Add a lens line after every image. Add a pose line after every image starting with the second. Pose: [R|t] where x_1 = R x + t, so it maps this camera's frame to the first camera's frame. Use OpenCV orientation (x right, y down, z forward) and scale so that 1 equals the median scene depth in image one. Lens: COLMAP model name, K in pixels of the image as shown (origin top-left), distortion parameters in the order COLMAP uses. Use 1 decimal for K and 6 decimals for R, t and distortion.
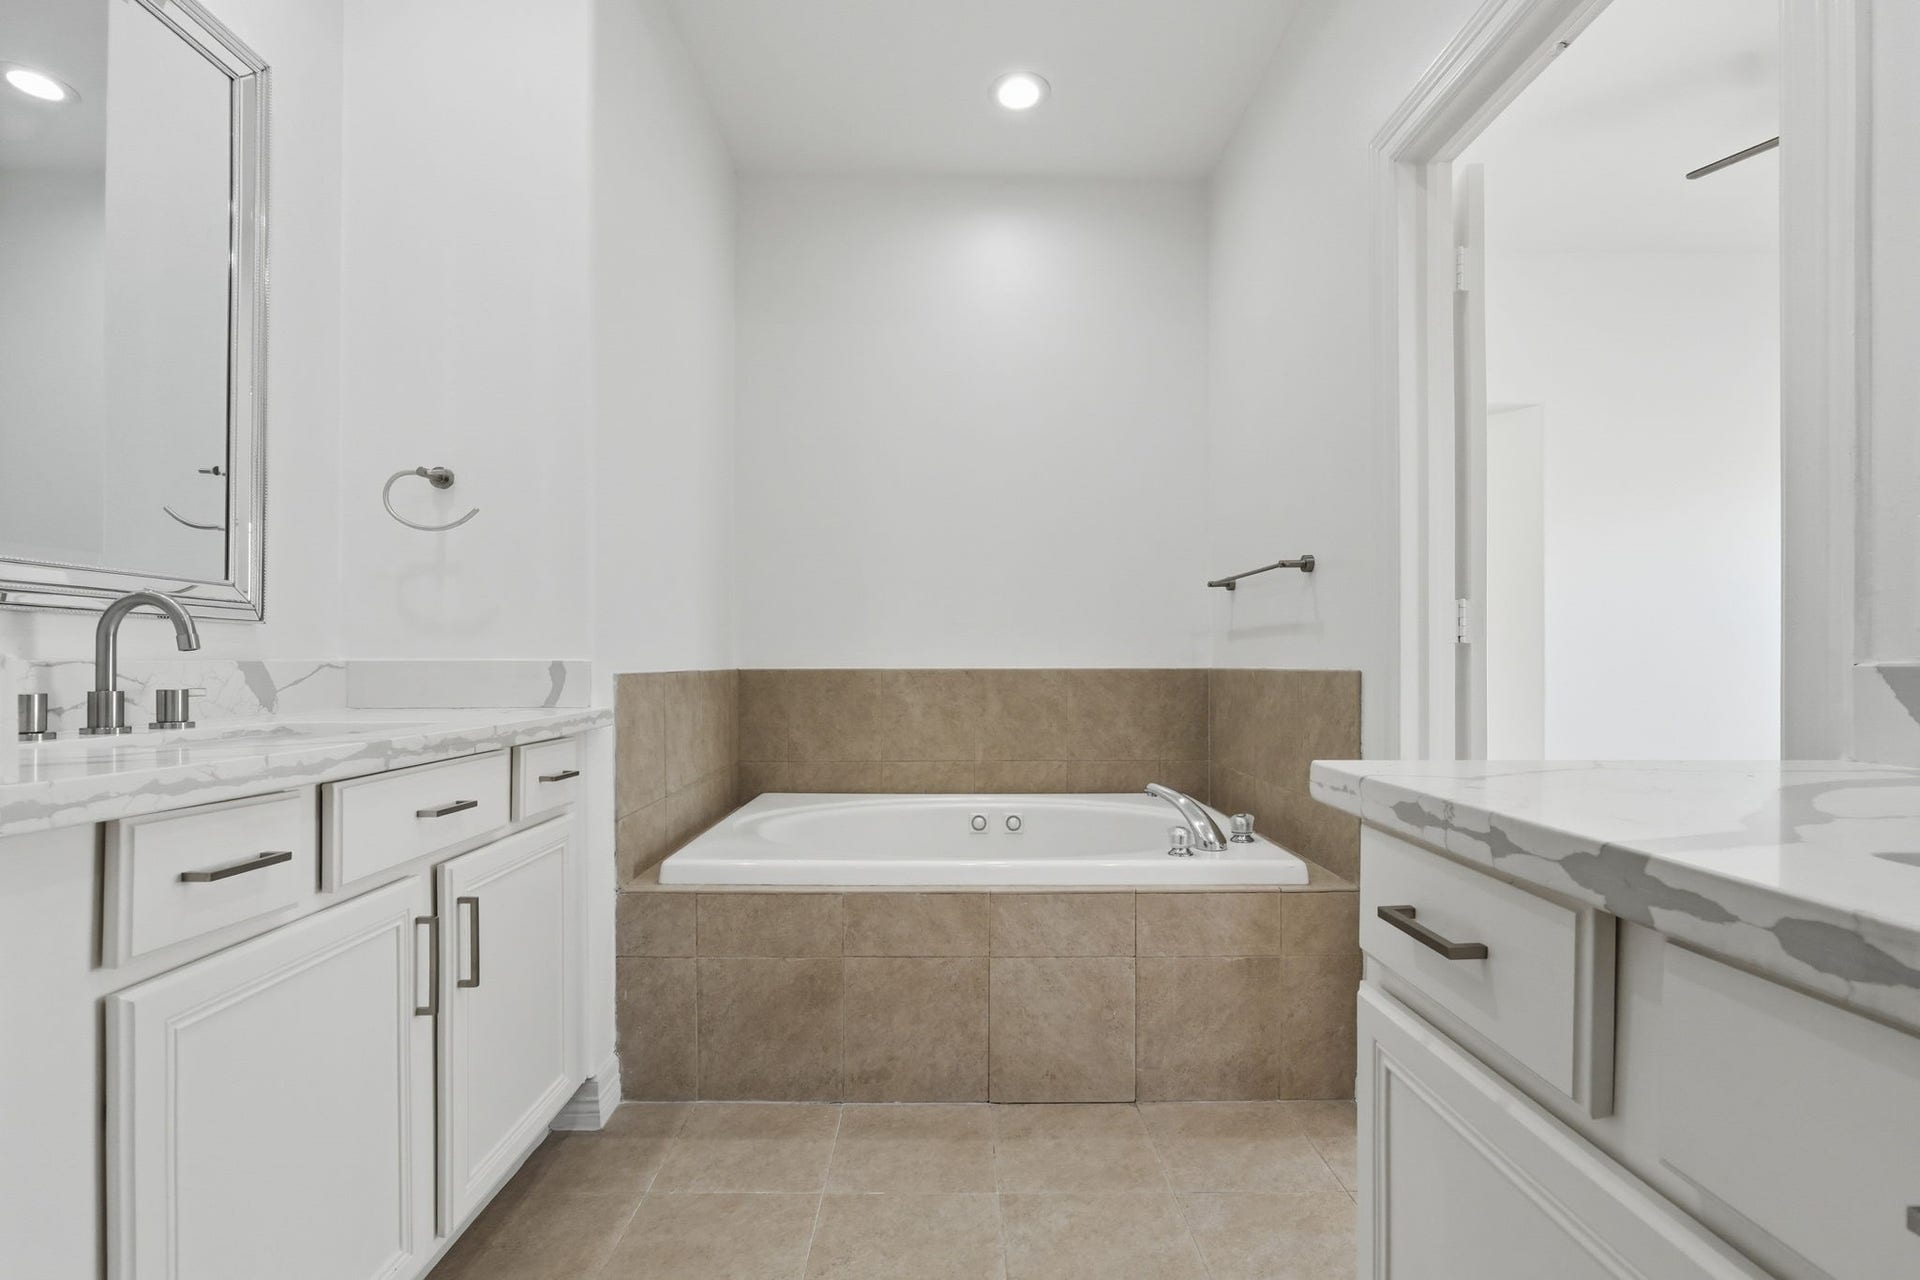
lens RADIAL K [[865.8, 0, 960.0], [0, 865.8, 640.0], [0, 0, 1]] dist [-0.001141, 0.000050]
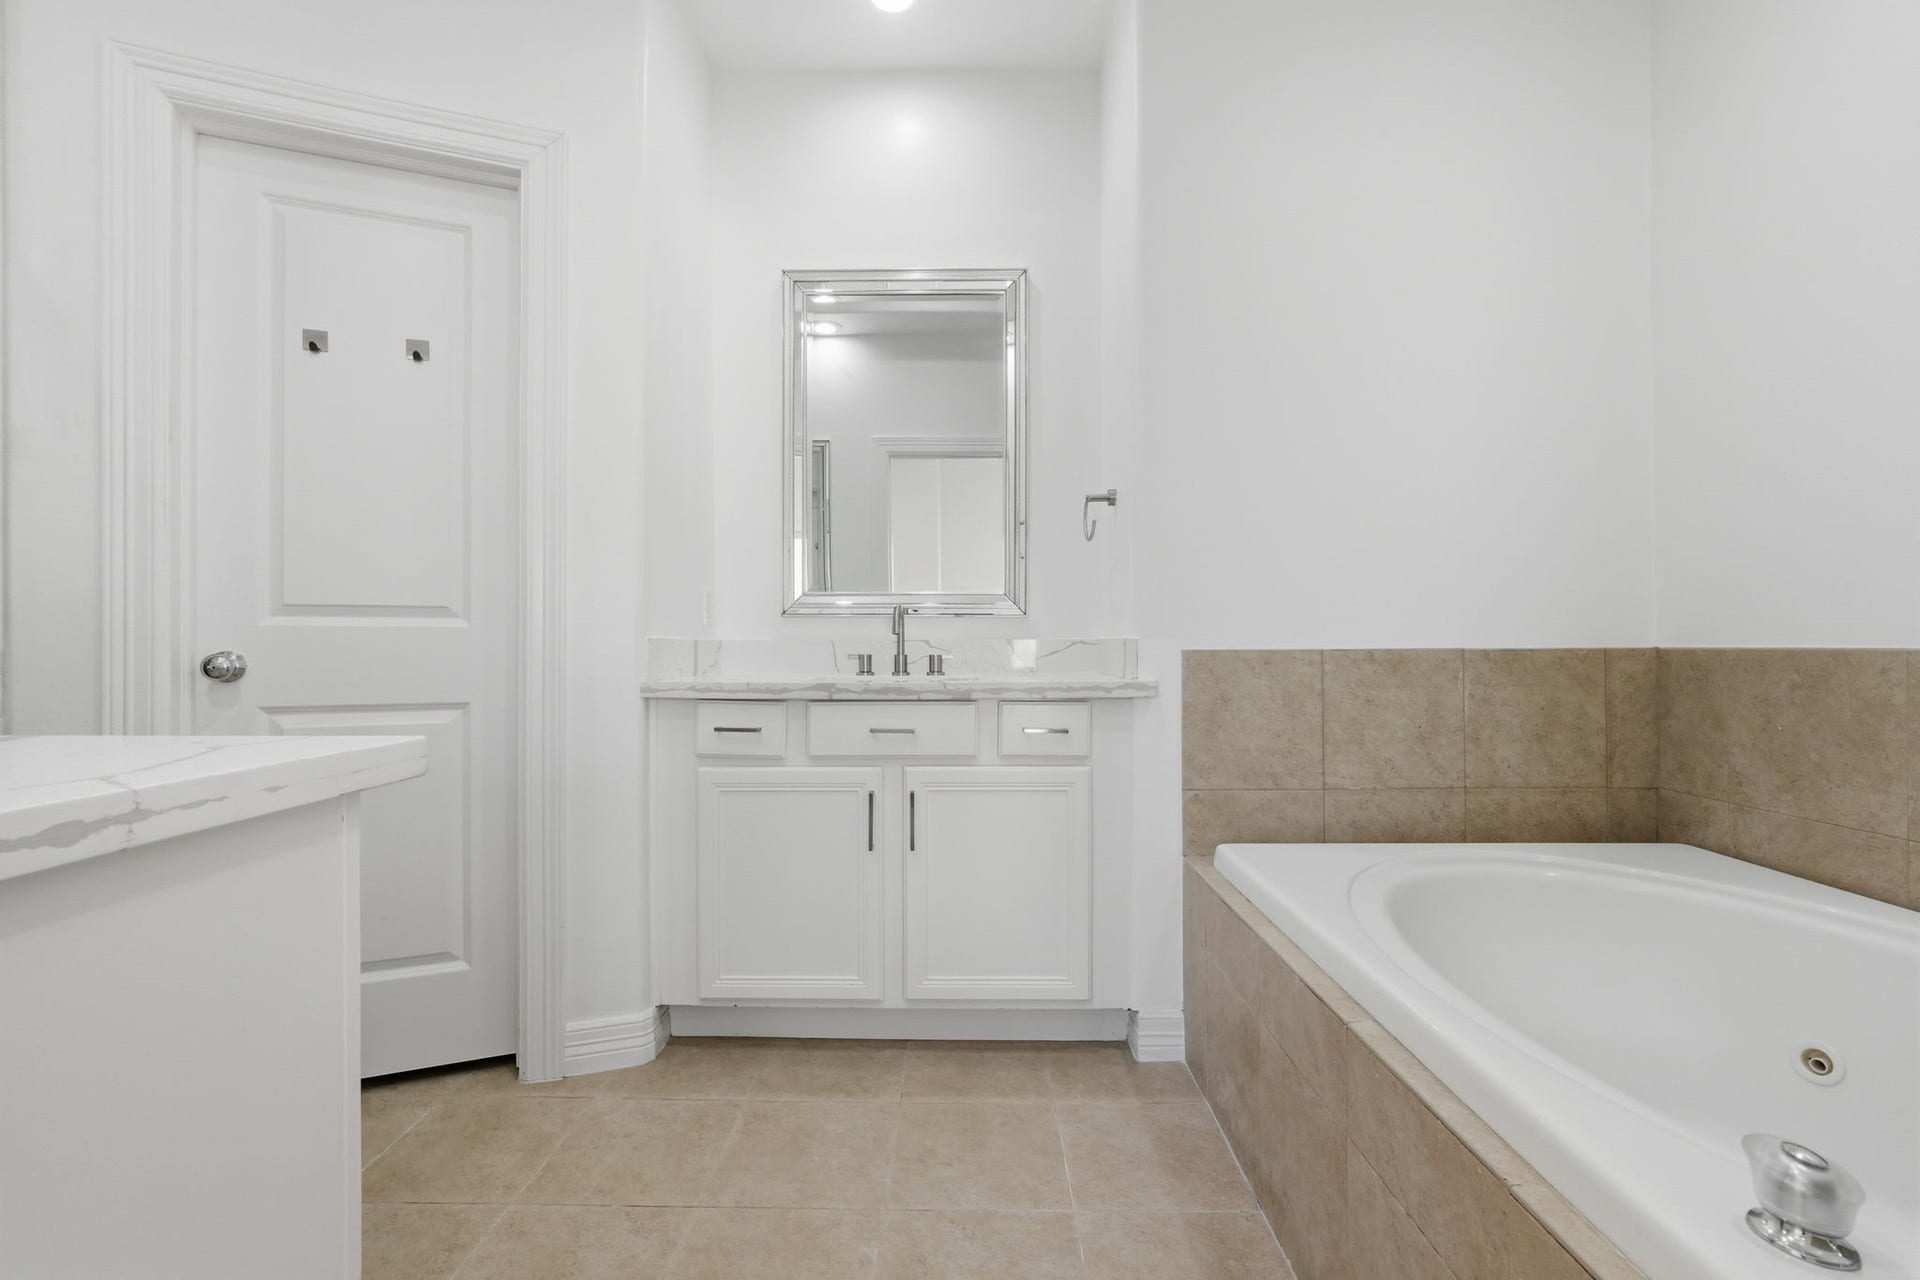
lens RADIAL K [[829.2, 0, 960.0], [0, 829.2, 640.0], [0, 0, 1]] dist [-0.001112, -0.000020]
pose [[-0.029887, -0.004982, -0.999541, 0.671403], [0.027997, 0.999591, -0.005819, 0.028564], [0.999161, -0.028158, -0.029735, 0.844125]]
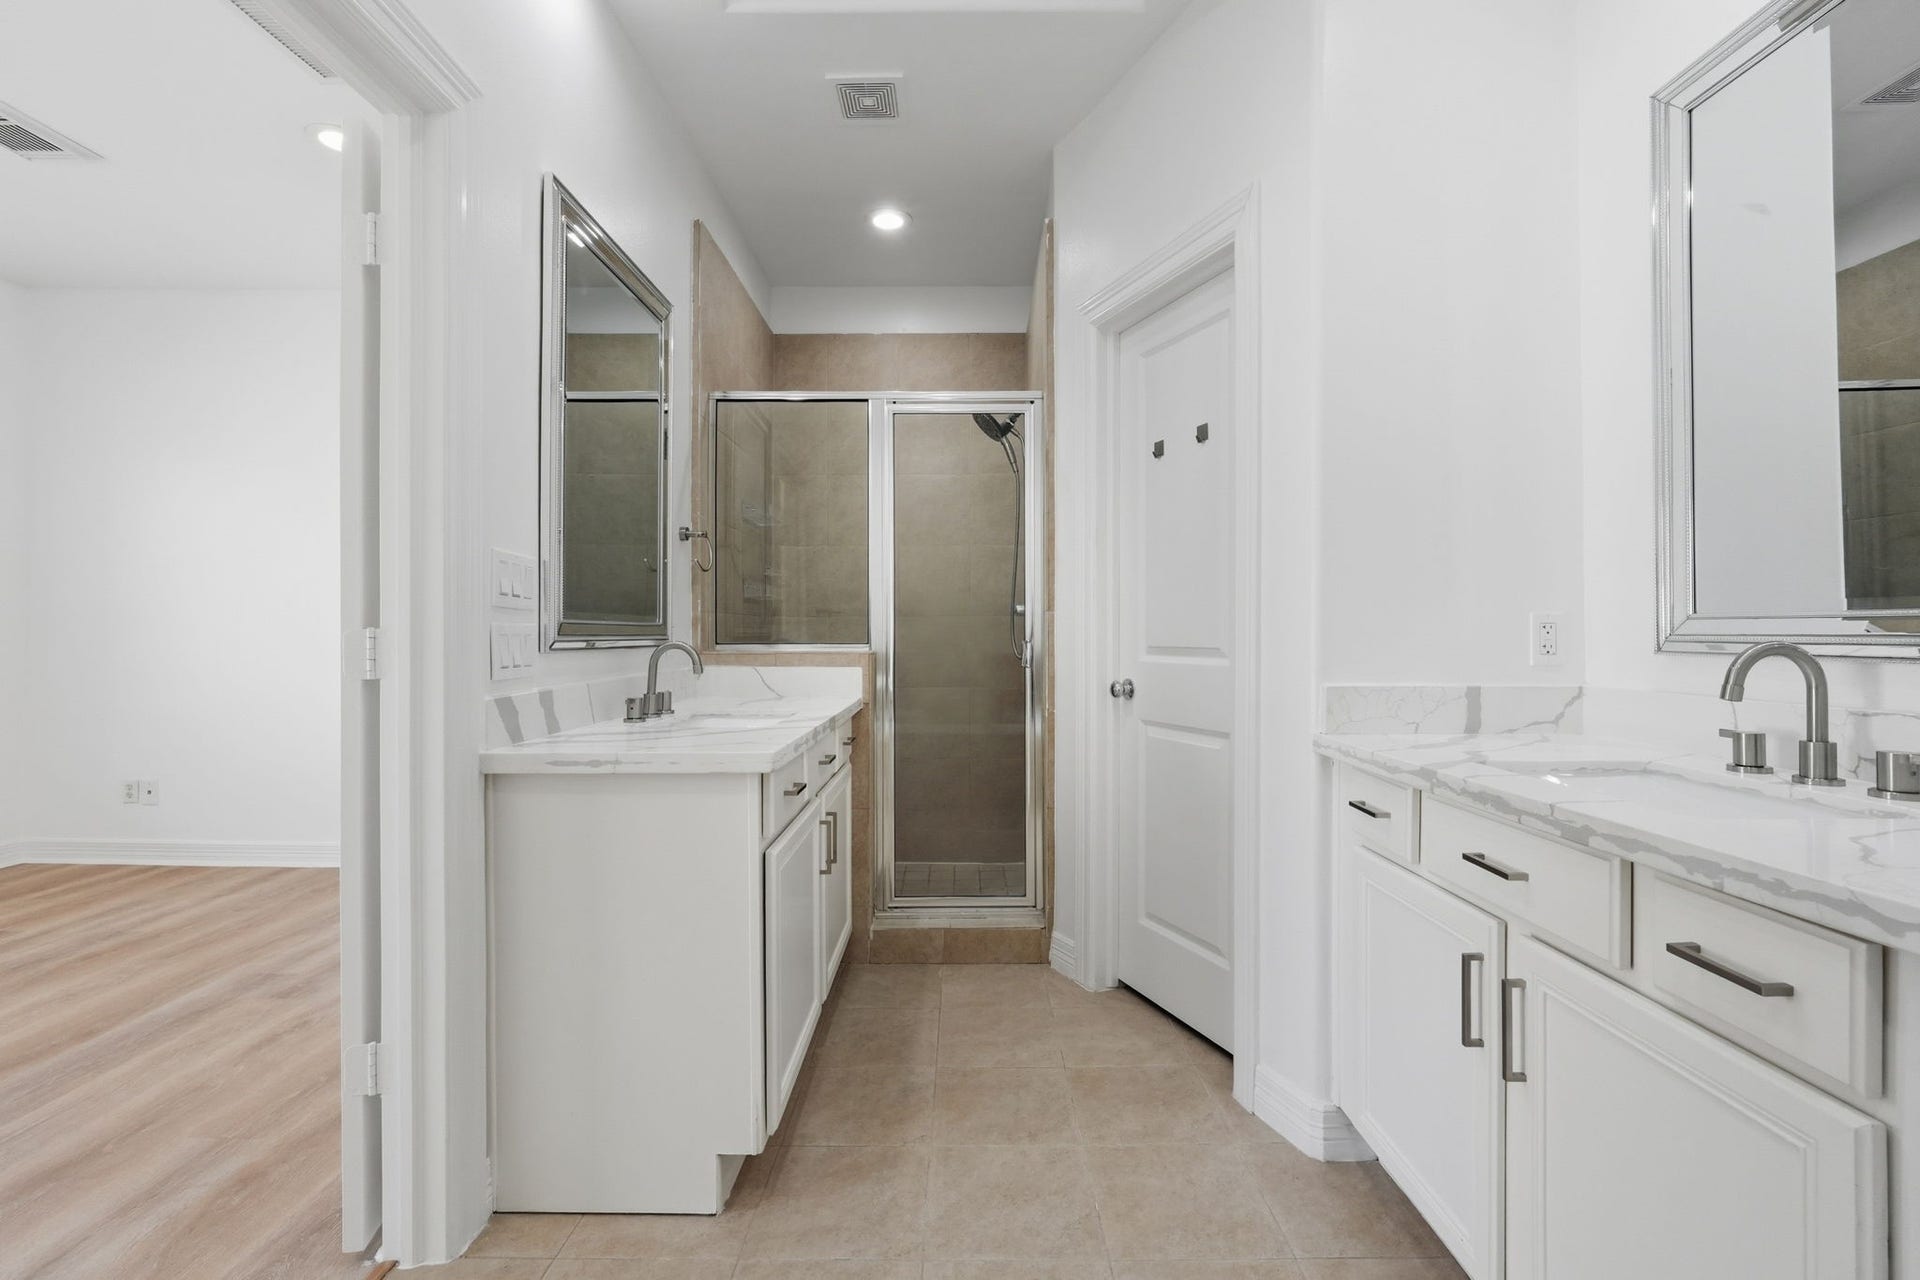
lens RADIAL K [[829.2, 0, 960.0], [0, 829.2, 640.0], [0, 0, 1]] dist [-0.001112, -0.000020]
pose [[-0.999773, 0.000487, 0.021310, -0.016480], [0.000066, 0.999805, -0.019730, -0.027286], [-0.021316, -0.019724, -0.999578, 1.390594]]
